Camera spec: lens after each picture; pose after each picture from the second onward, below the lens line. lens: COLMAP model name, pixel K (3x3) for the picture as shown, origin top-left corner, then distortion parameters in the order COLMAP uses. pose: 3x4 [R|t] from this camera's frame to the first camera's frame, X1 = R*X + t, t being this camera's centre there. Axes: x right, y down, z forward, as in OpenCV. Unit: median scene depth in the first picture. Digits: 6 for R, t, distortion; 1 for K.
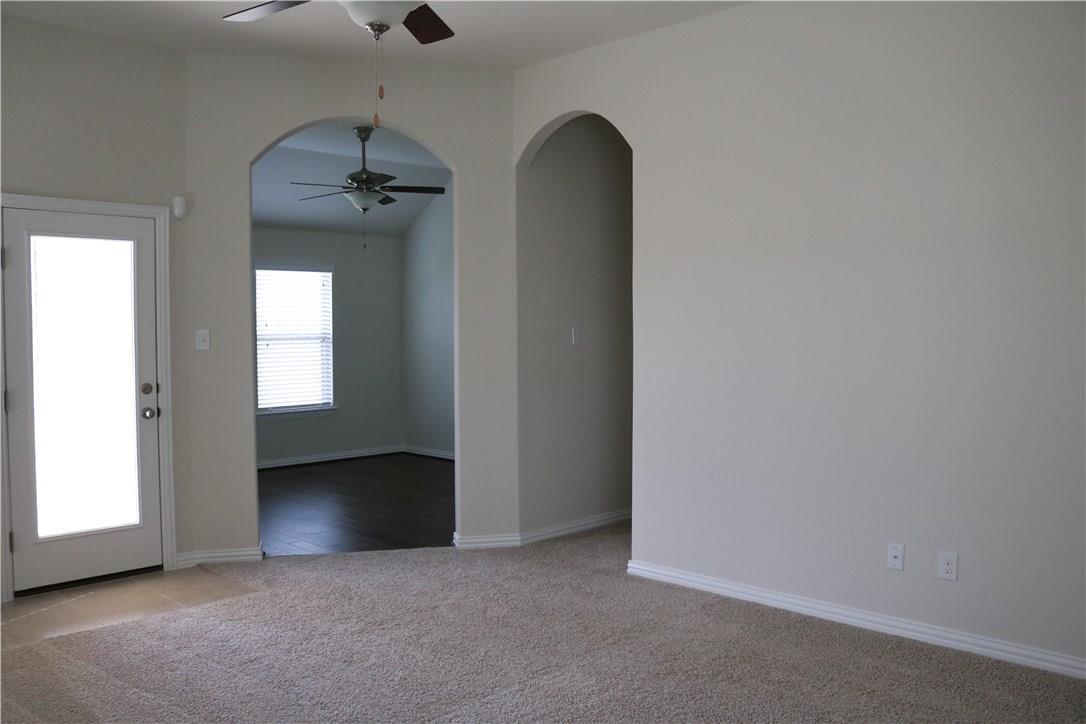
lens RADIAL K [[892.1, 0, 539.6], [0, 892.1, 365.5], [0, 0, 1]] dist [-0.153544, 0.129232]
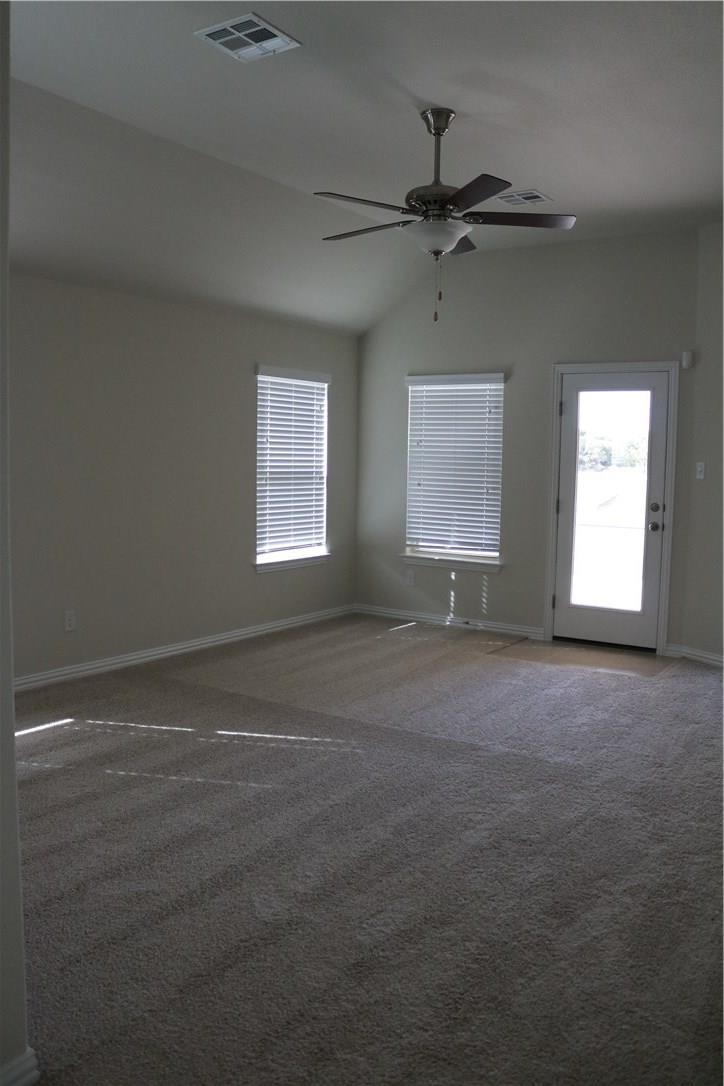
lens RADIAL K [[892.1, 0, 366.4], [0, 892.1, 539.0], [0, 0, 1]] dist [-0.153544, 0.129232]
pose [[0.195522, 0.103394, -0.975234, 0.690921], [-0.062220, 0.993731, 0.092880, -0.019280], [0.978724, 0.042519, 0.200730, 0.323719]]
